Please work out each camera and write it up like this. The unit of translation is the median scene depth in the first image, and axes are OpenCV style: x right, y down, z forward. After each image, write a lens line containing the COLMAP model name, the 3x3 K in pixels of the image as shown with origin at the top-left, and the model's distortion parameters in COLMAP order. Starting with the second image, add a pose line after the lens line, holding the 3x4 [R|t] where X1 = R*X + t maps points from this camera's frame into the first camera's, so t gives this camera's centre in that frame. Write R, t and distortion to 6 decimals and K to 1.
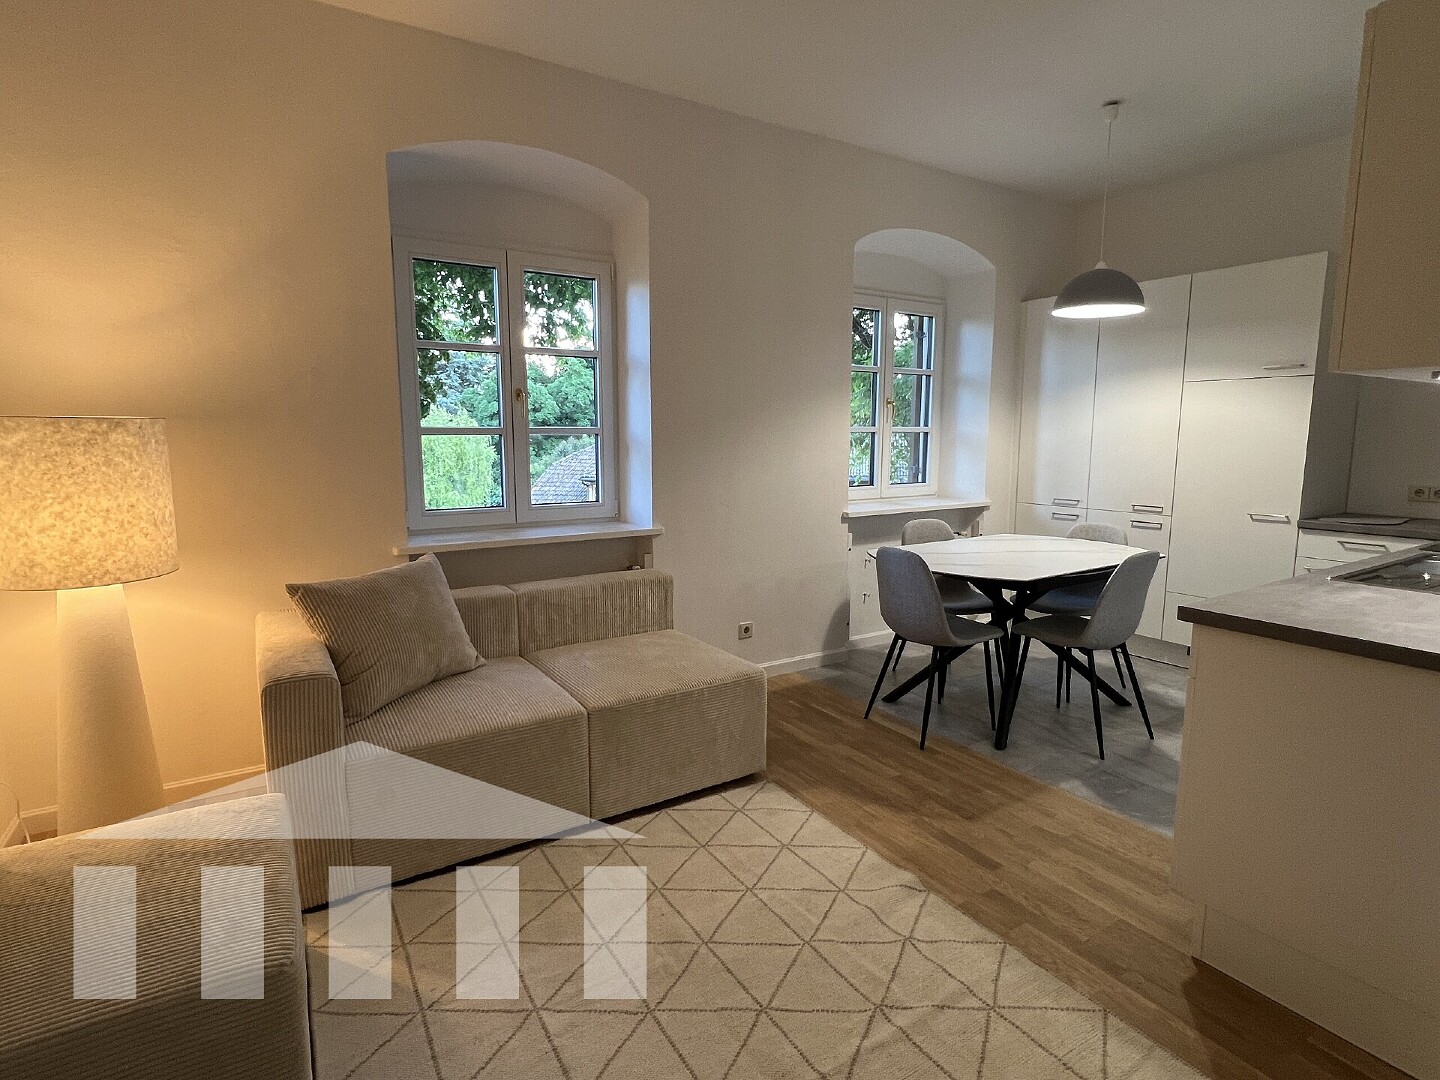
lens RADIAL K [[728.8, 0, 718.3], [0, 728.8, 535.0], [0, 0, 1]] dist [-0.002566, -0.001028]
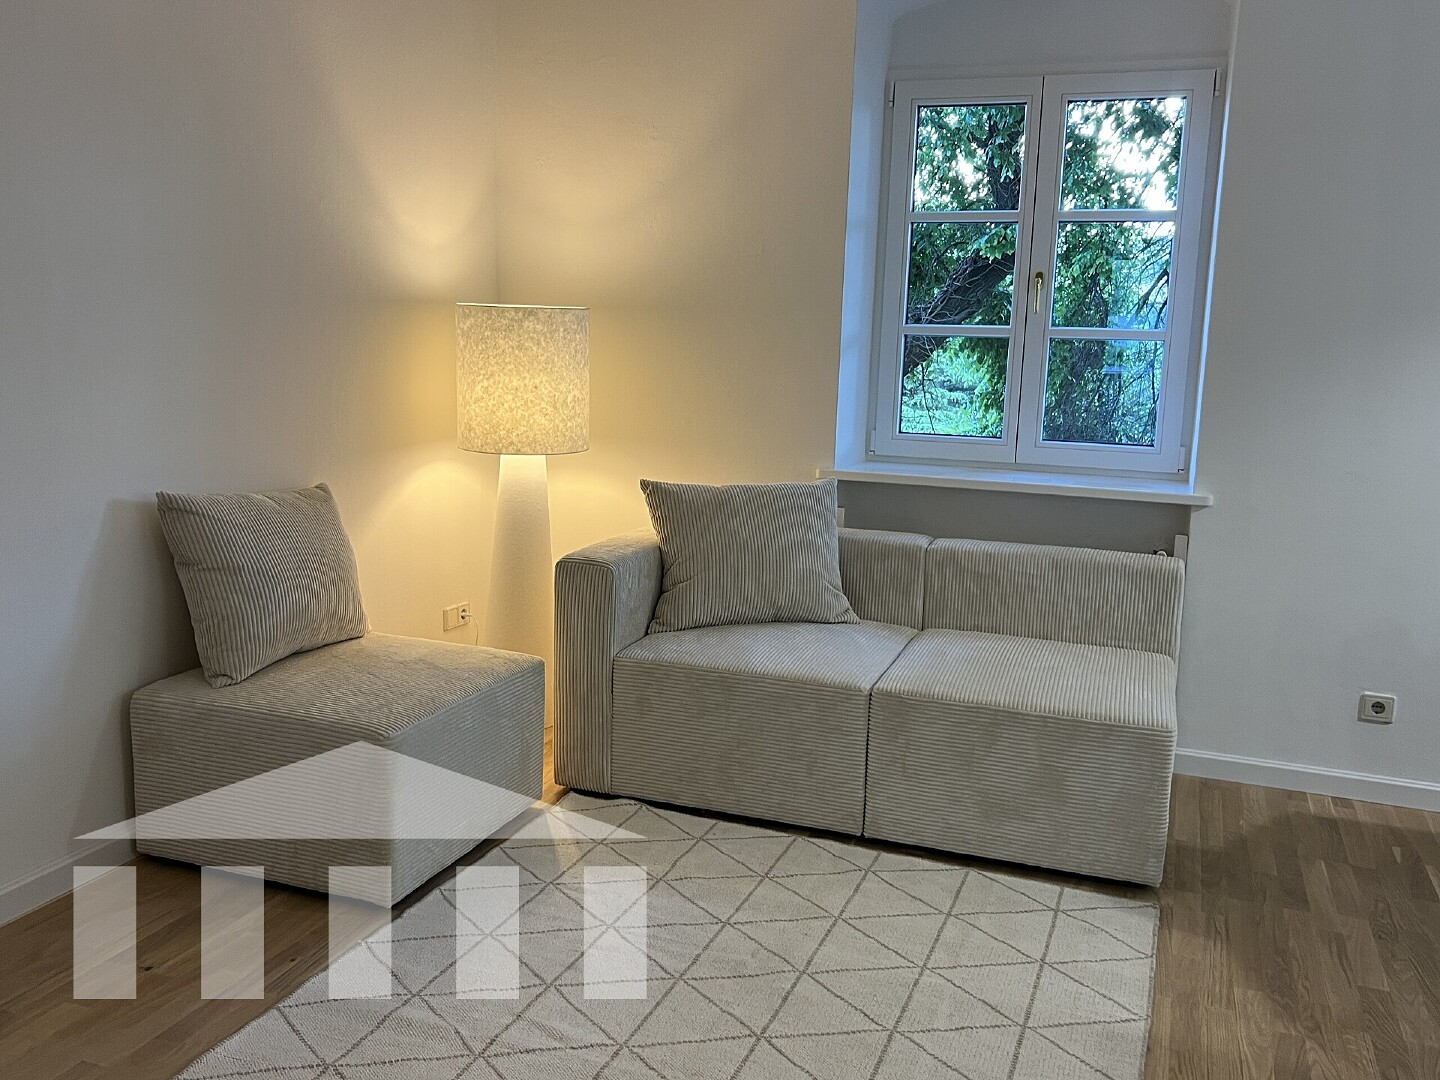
lens RADIAL K [[1262.5, 0, 719.6], [0, 1262.5, 540.1], [0, 0, 1]] dist [0.011316, -0.006947]
pose [[0.609677, 0.155348, -0.777278, 0.781786], [-0.138486, 0.986401, 0.088519, -0.016384], [0.780459, 0.053674, 0.622899, 0.024233]]
